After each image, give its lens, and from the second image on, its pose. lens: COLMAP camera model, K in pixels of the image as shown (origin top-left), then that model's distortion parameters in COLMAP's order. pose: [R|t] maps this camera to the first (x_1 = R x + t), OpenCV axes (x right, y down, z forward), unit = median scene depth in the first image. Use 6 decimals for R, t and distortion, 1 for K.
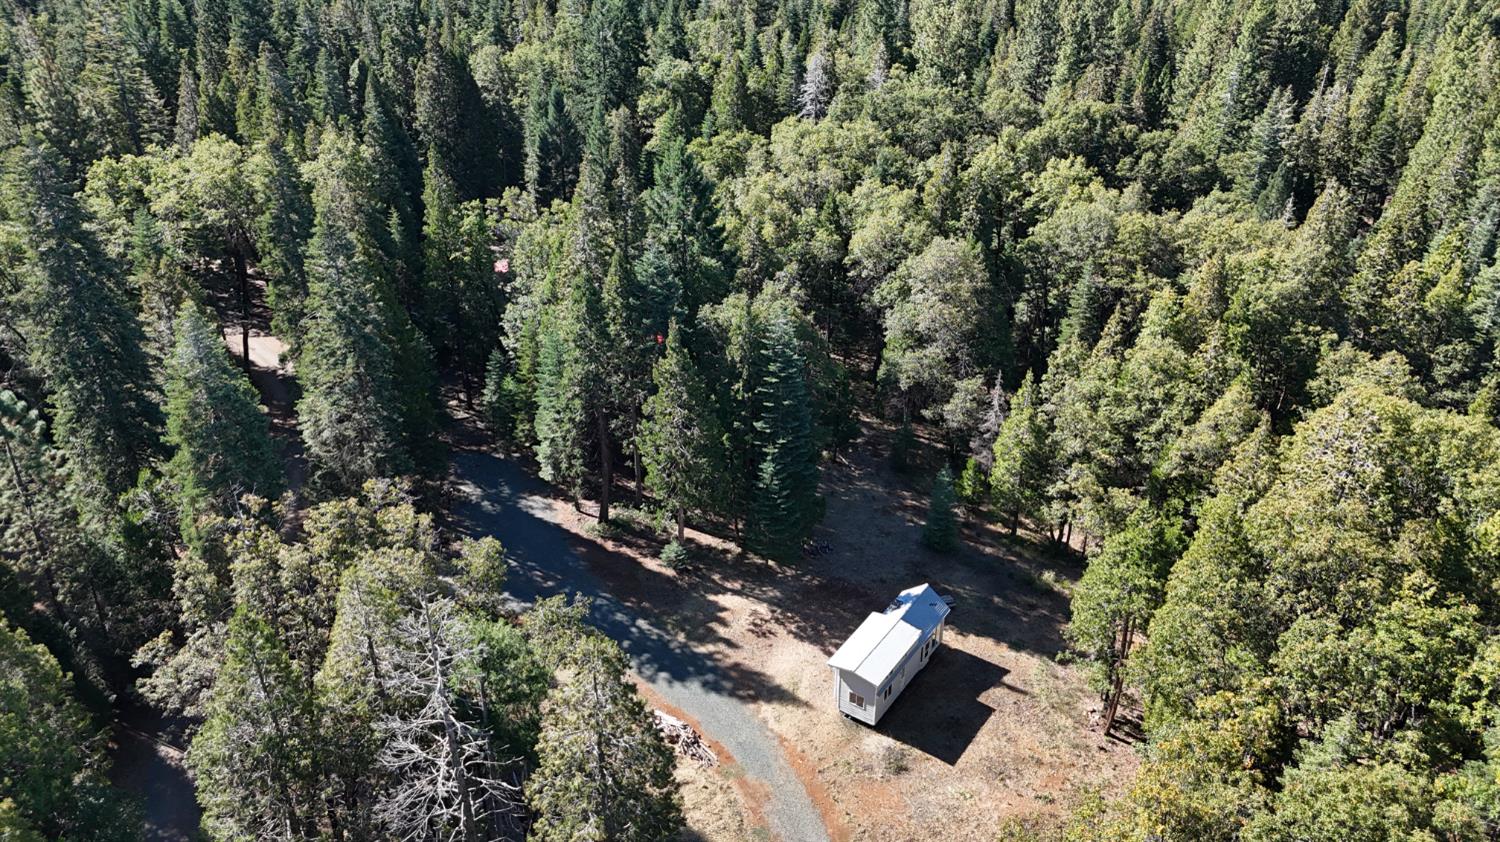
lens RADIAL K [[1107.4, 0, 752.9], [0, 1107.4, 419.2], [0, 0, 1]] dist [0.074083, -0.071797]
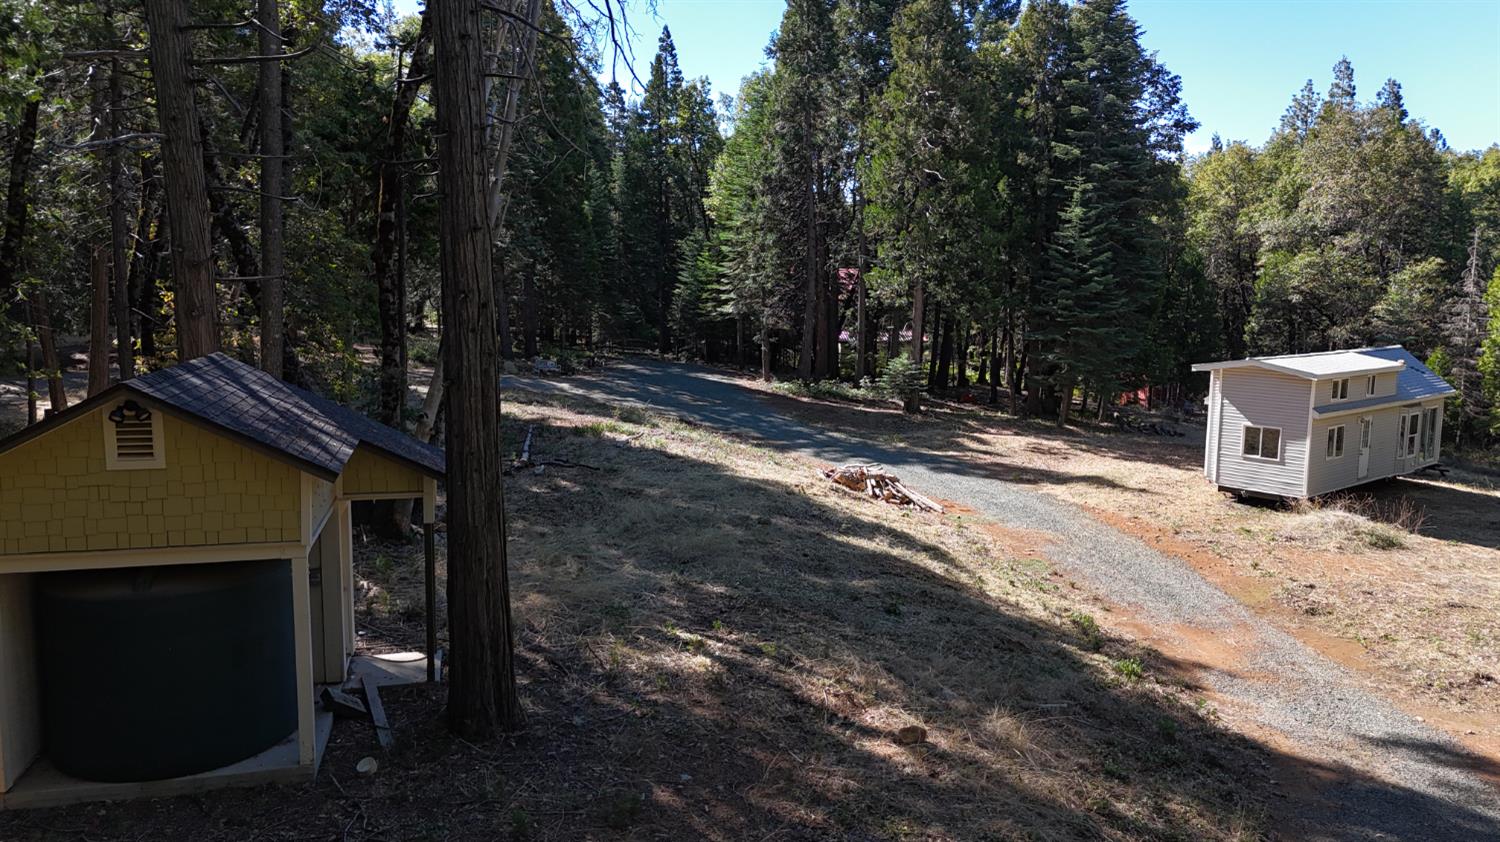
lens RADIAL K [[1107.4, 0, 752.9], [0, 1107.4, 419.2], [0, 0, 1]] dist [0.074083, -0.071797]
pose [[0.963552, 0.047129, -0.263339, 0.012705], [-0.135709, 0.934412, -0.329328, 0.424708], [0.230546, 0.353062, 0.906750, 0.532694]]
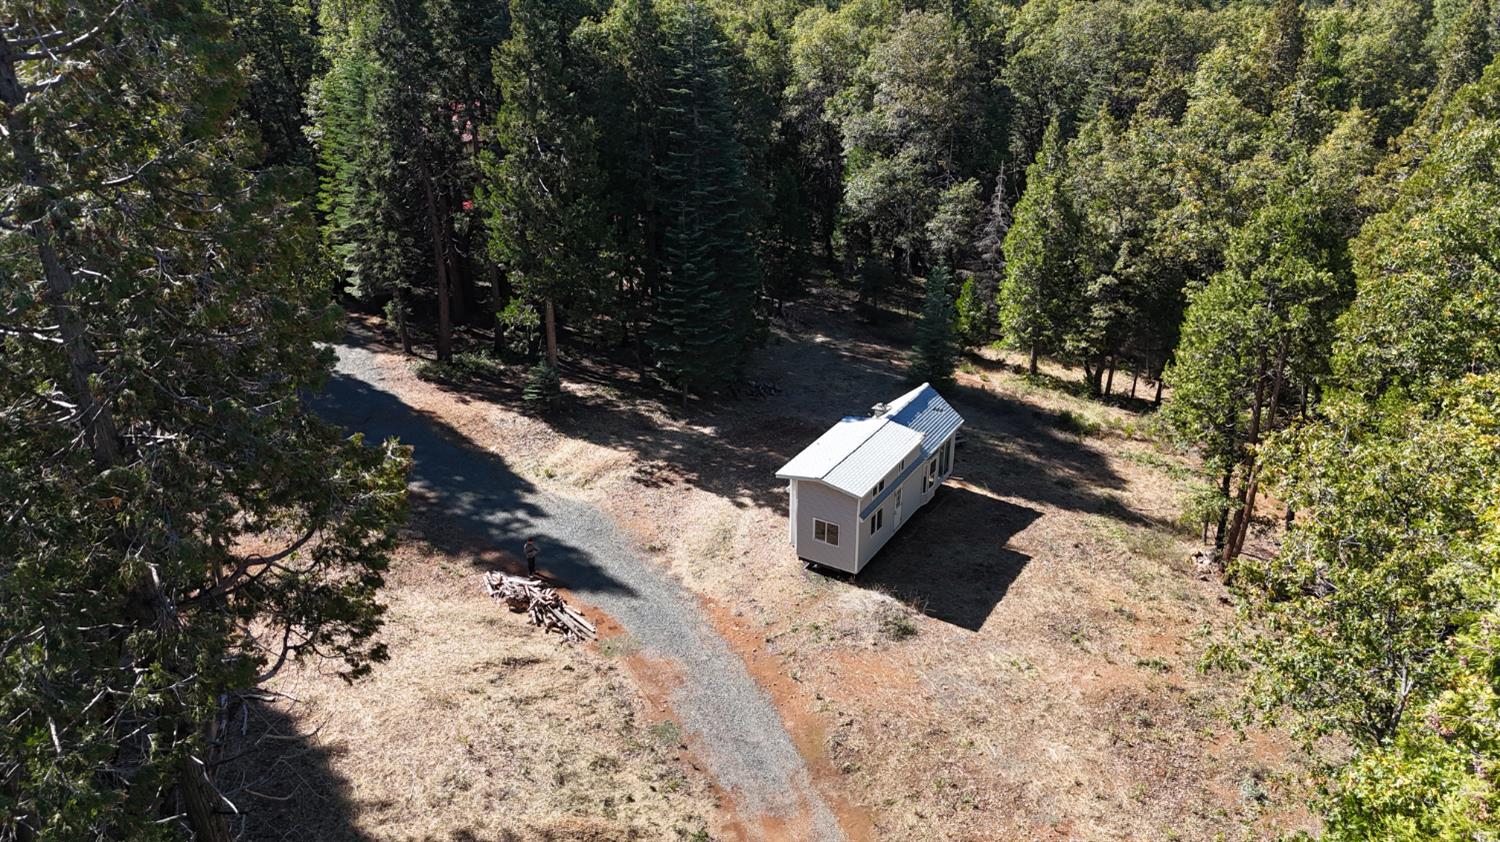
lens RADIAL K [[1107.4, 0, 752.9], [0, 1107.4, 419.2], [0, 0, 1]] dist [0.074083, -0.071797]
pose [[0.998327, -0.026081, 0.051610, 0.023723], [0.029525, 0.997308, -0.067124, 0.230893], [-0.049720, 0.068535, 0.996409, 0.397938]]
